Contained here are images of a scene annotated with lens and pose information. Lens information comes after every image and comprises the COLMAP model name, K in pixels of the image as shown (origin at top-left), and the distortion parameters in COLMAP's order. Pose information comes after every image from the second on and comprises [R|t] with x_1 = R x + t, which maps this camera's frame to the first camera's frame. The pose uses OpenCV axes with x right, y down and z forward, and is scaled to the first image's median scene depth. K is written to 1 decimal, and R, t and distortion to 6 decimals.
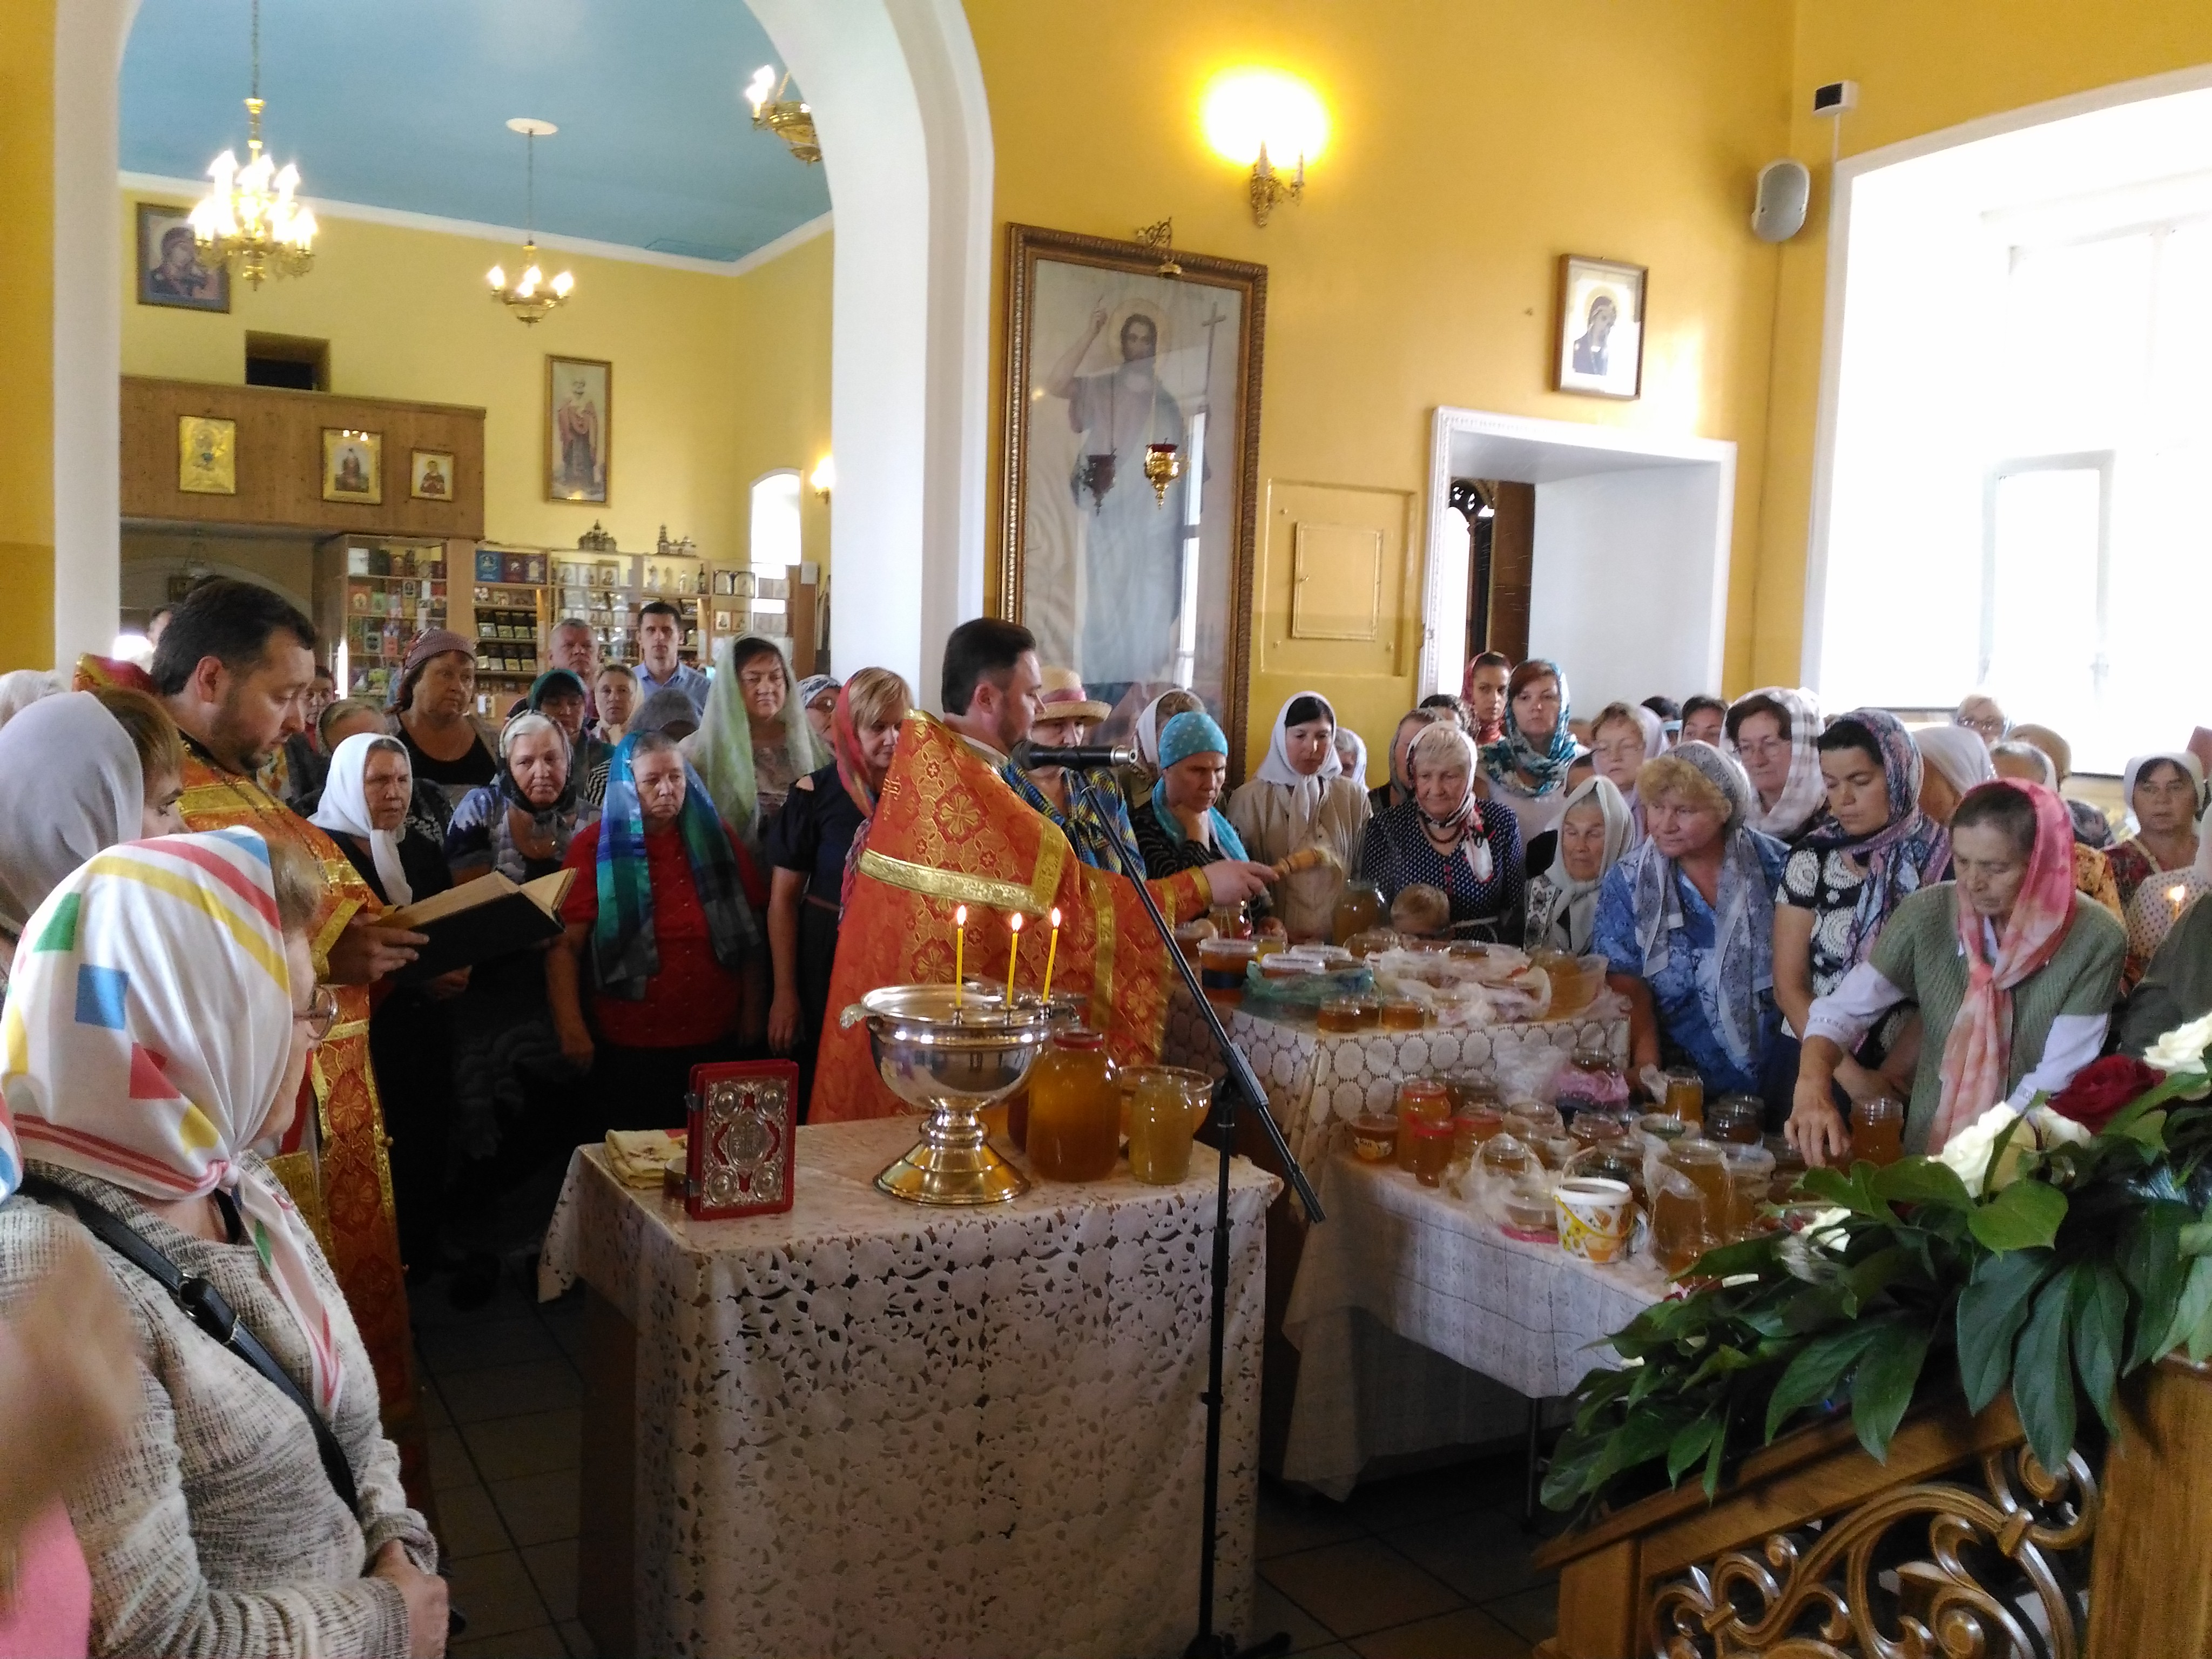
lens RADIAL K [[1876.9, 0, 1084.2], [0, 1876.9, 750.3], [0, 0, 1]] dist [0.142158, -0.321281]
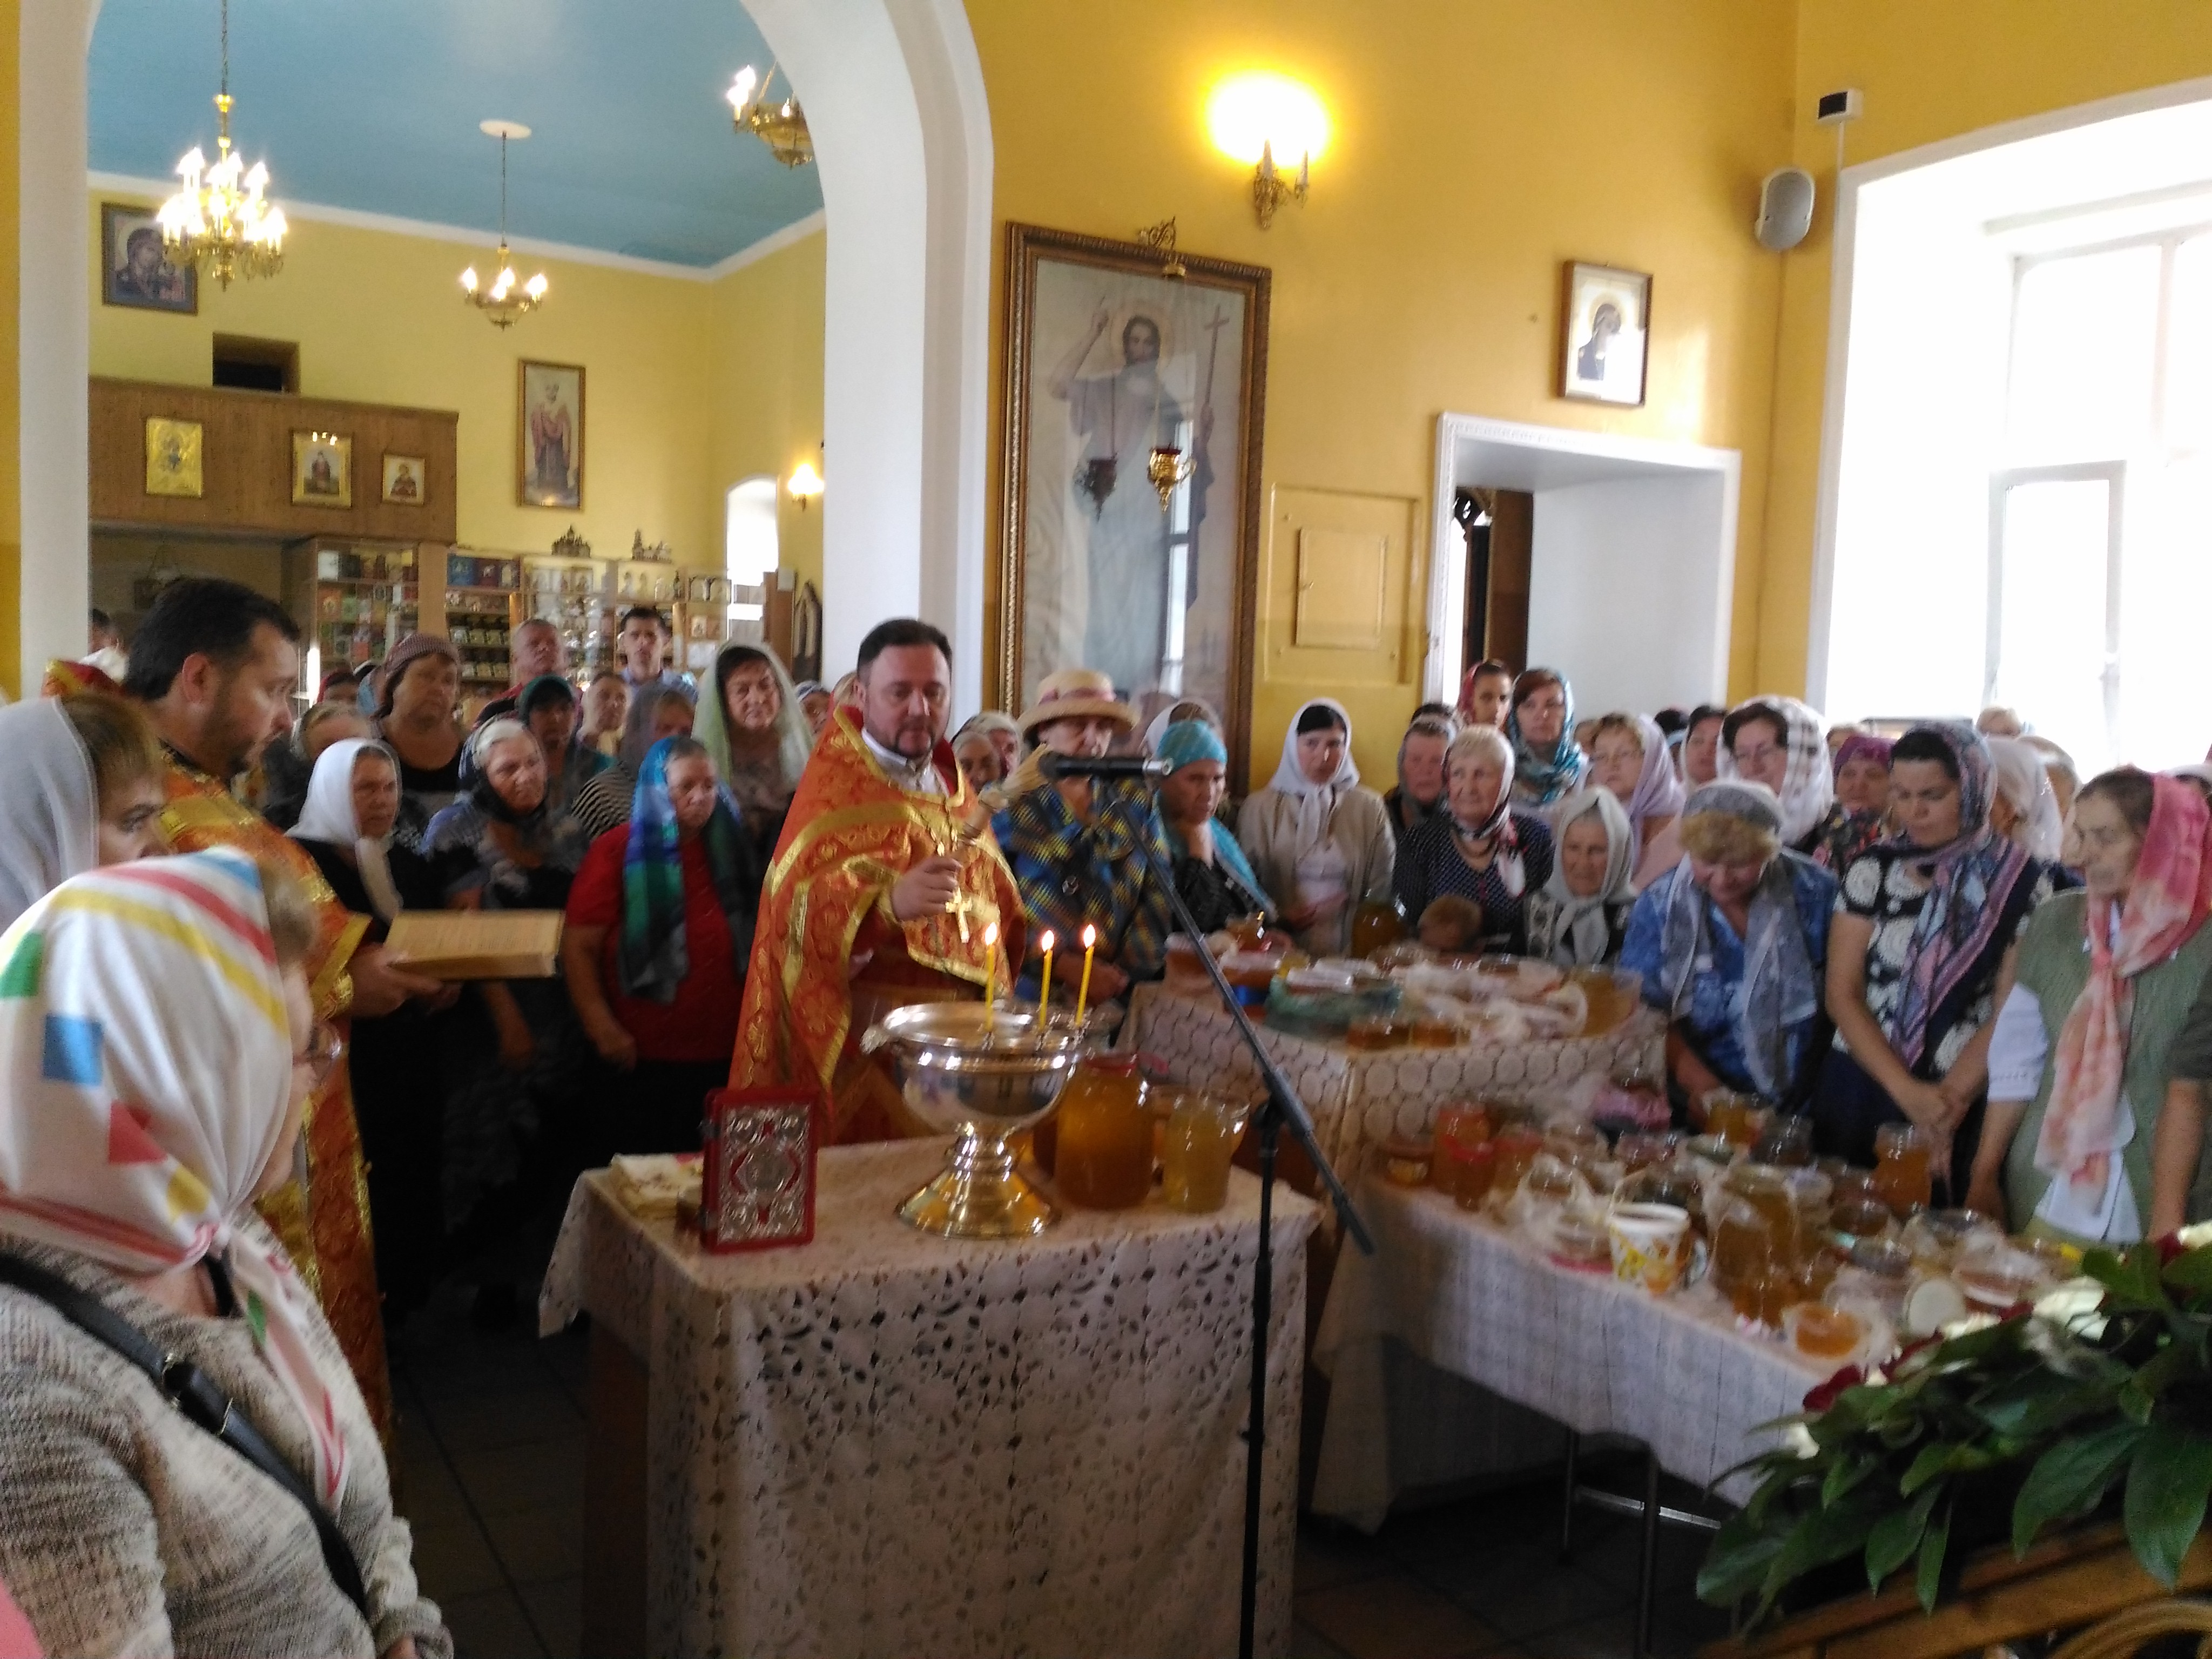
lens RADIAL K [[1849.4, 0, 1100.9], [0, 1849.4, 795.3], [0, 0, 1]] dist [0.101830, -0.211635]
pose [[0.999577, 0.005072, 0.028648, -0.037441], [-0.005585, 0.999825, 0.017833, 0.003348], [-0.028553, -0.017986, 0.999430, 0.073012]]
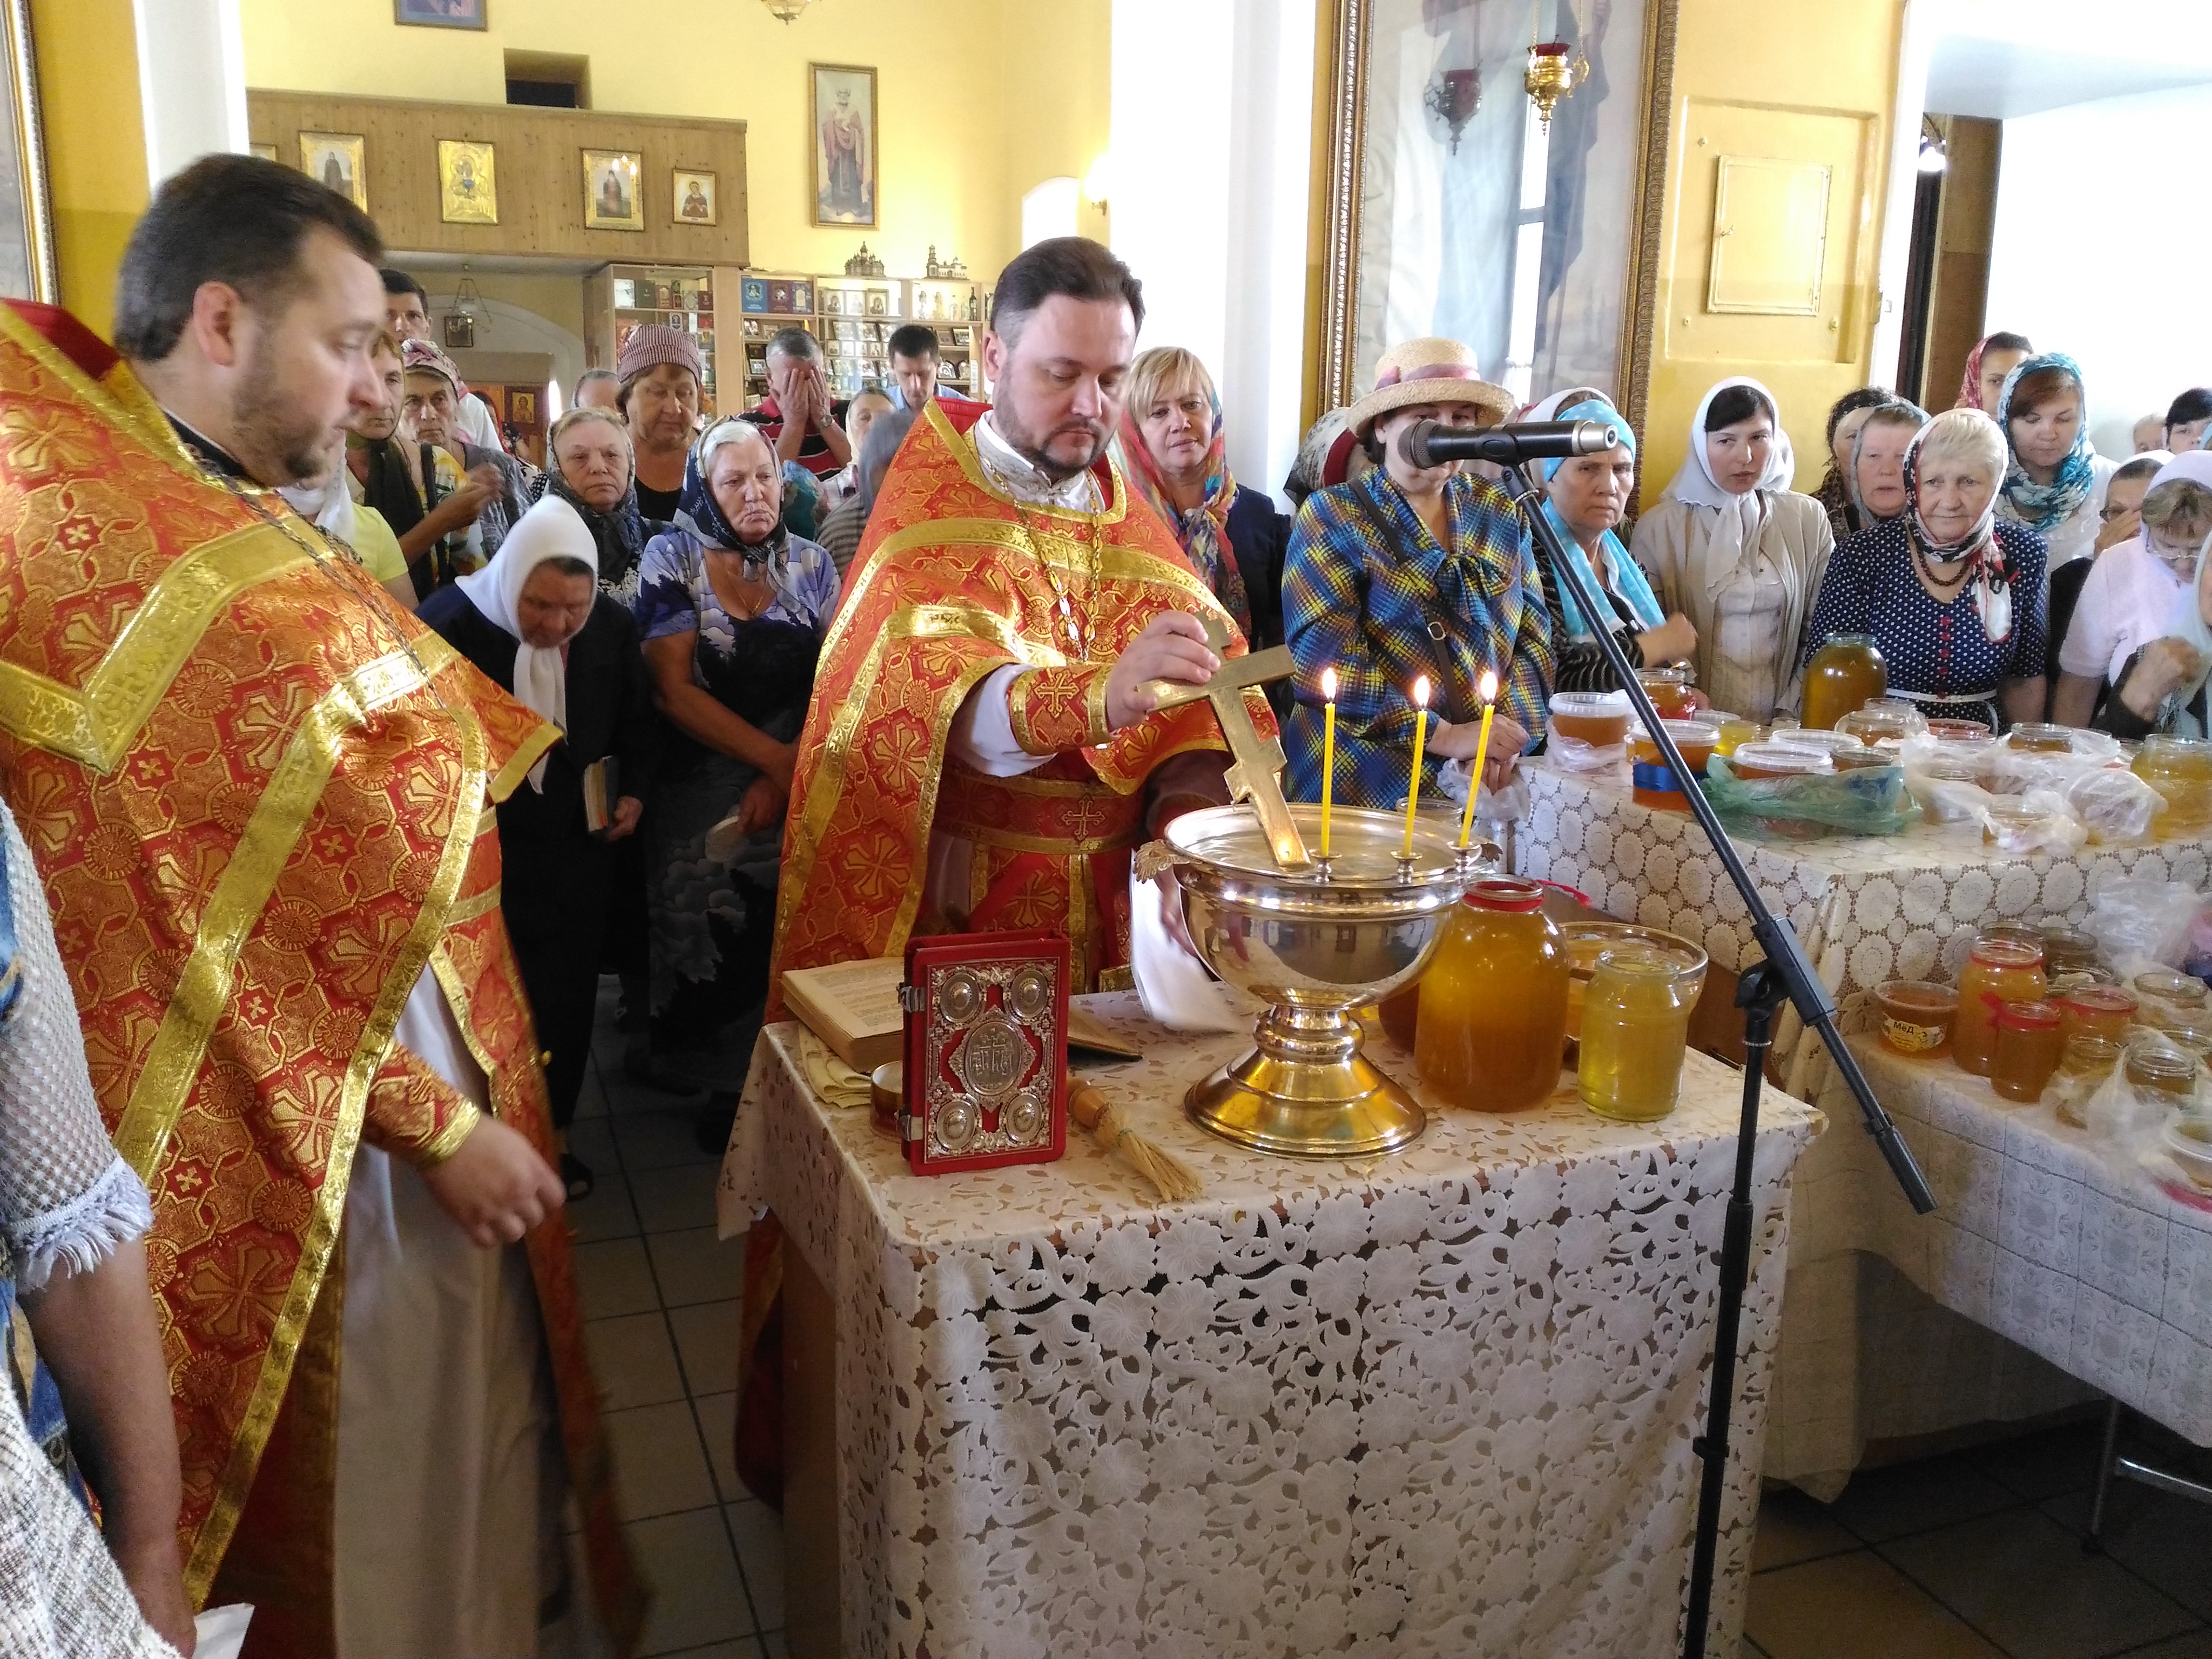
lens RADIAL K [[1841.0, 0, 1099.2], [0, 1841.0, 782.0], [0, 0, 1]] dist [0.115899, -0.207364]
pose [[0.990048, 0.012819, -0.140144, -0.053036], [0.009387, 0.987610, 0.156649, 0.016130], [0.140416, -0.156405, 0.977661, 0.388508]]
